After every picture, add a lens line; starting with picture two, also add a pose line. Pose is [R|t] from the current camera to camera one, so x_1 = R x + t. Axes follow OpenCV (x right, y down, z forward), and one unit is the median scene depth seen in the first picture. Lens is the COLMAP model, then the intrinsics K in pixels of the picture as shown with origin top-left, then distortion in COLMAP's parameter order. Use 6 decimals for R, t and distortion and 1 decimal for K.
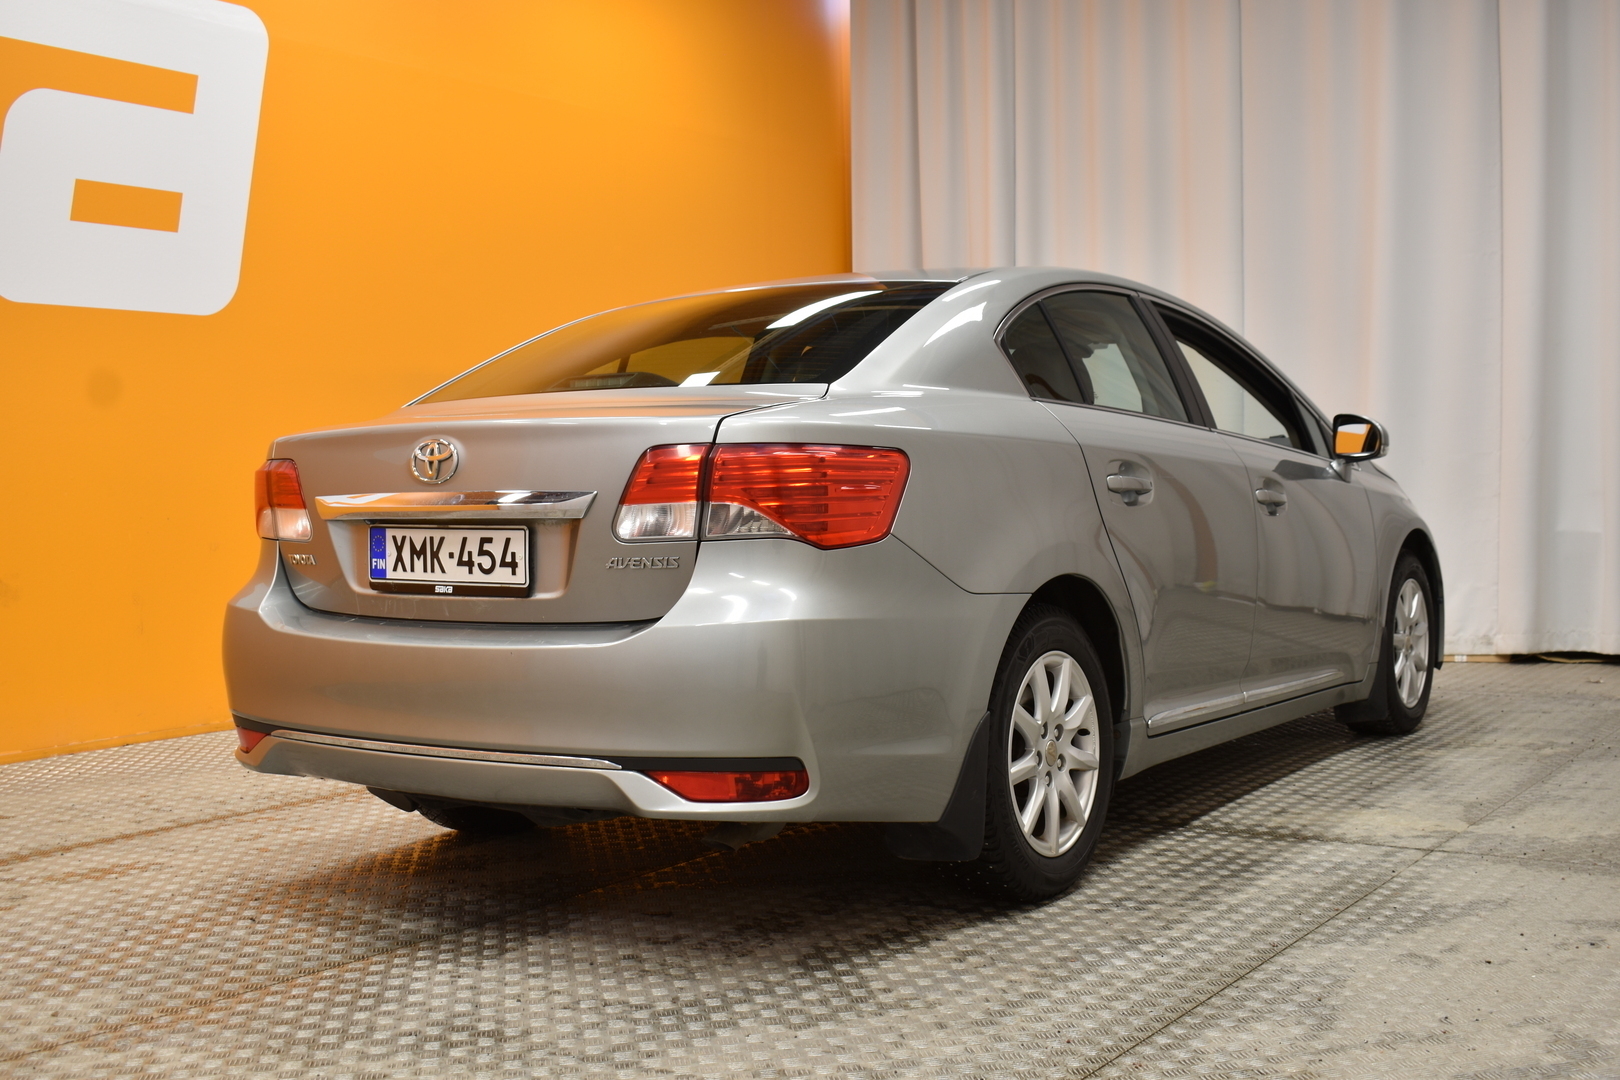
lens RADIAL K [[1808.3, 0, 801.9], [0, 1808.3, 533.4], [0, 0, 1]] dist [-0.018212, 0.000000]
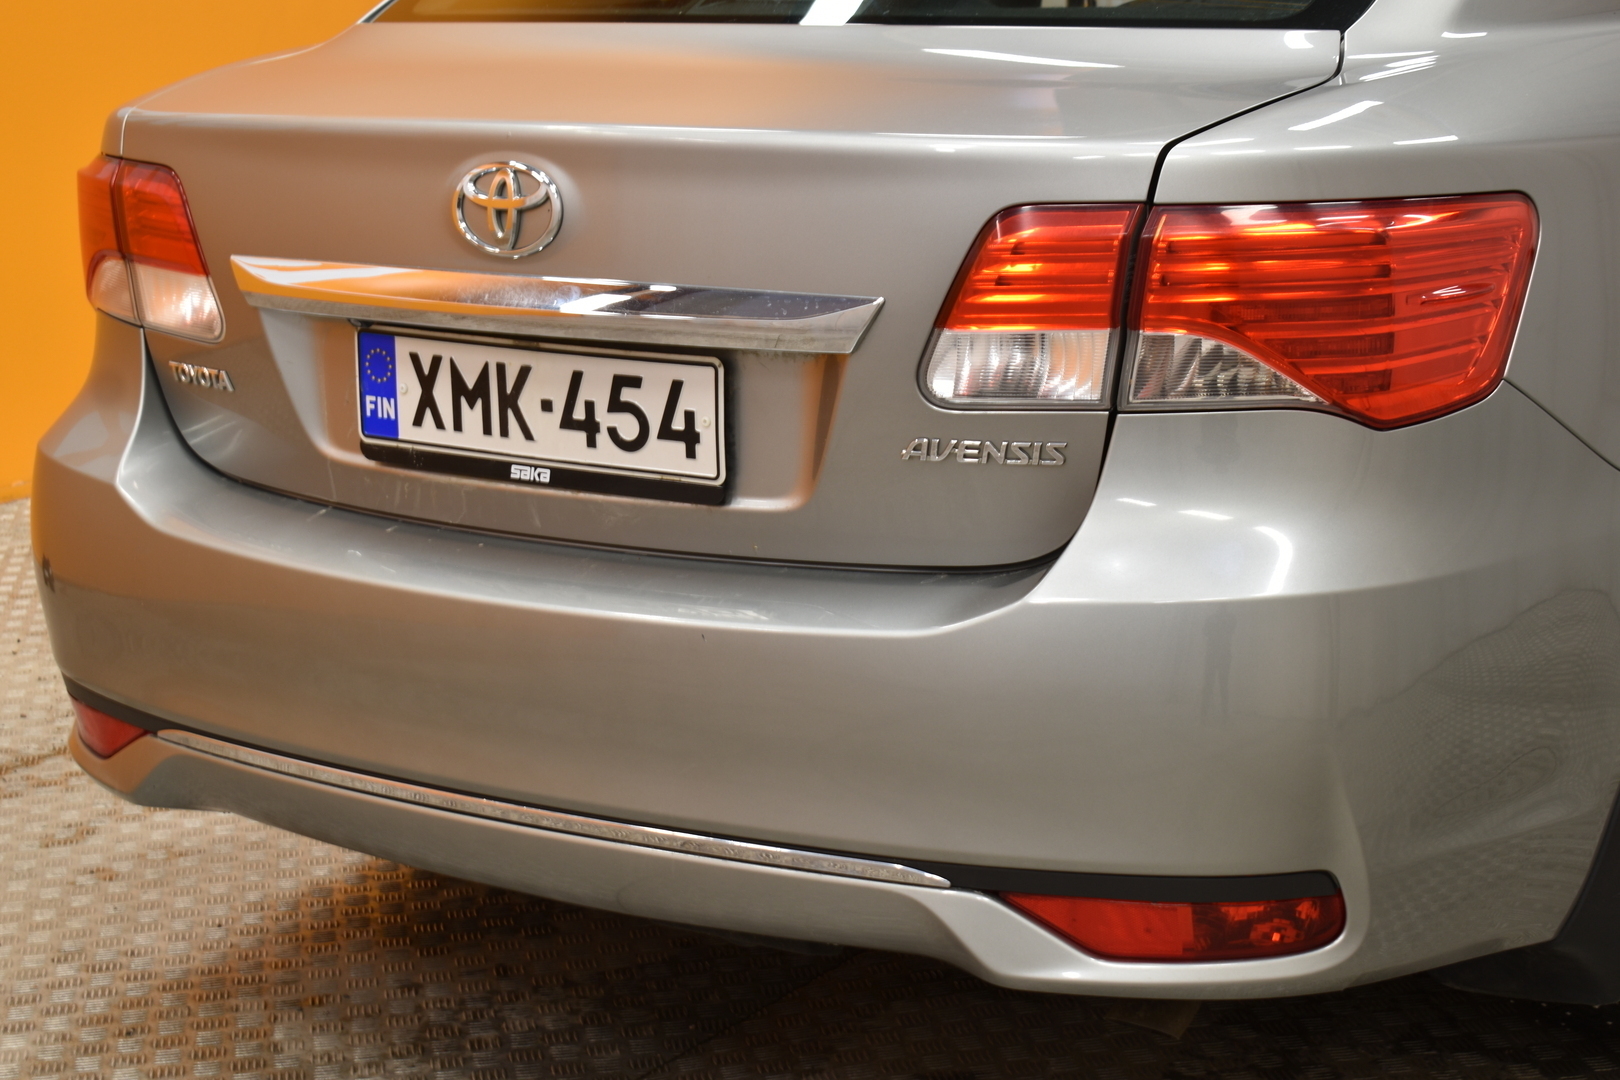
lens RADIAL K [[2964.3, 0, 819.5], [0, 2964.3, 538.4], [0, 0, 1]] dist [0.074154, 0.000000]
pose [[0.999861, -0.006954, 0.015167, -0.134476], [0.003962, 0.981966, 0.189014, -0.101410], [-0.016208, -0.188927, 0.981857, 0.224052]]
